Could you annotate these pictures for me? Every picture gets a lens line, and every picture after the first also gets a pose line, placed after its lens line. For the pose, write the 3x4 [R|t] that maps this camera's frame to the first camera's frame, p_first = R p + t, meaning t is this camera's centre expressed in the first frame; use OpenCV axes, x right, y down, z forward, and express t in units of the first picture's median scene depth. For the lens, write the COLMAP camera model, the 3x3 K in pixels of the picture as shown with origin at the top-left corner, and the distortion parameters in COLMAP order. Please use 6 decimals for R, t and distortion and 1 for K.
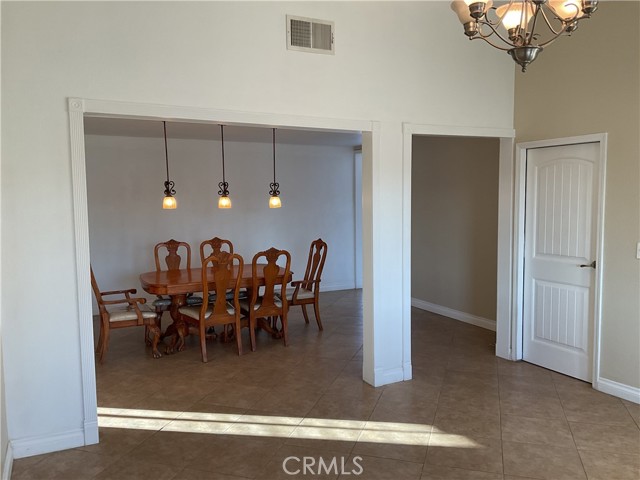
lens RADIAL K [[537.3, 0, 324.1], [0, 537.3, 243.9], [0, 0, 1]] dist [0.058644, 0.000247]
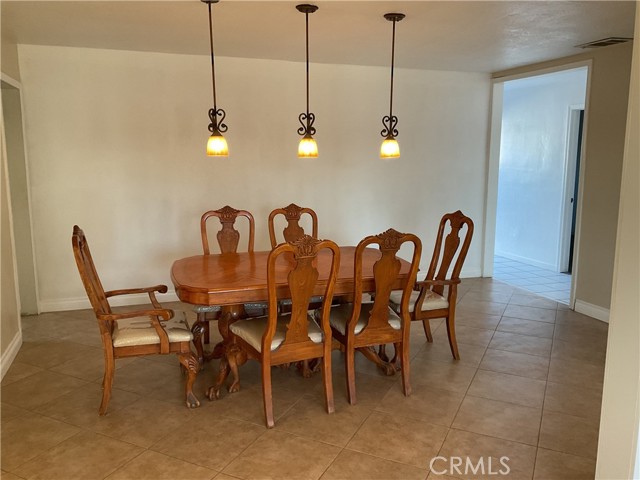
lens RADIAL K [[537.3, 0, 322.8], [0, 537.3, 240.6], [0, 0, 1]] dist [0.058644, 0.000247]
pose [[0.989864, 0.033237, -0.138073, -0.084795], [-0.023910, 0.997353, 0.068667, -0.016109], [0.139990, -0.064670, 0.988039, 0.416039]]
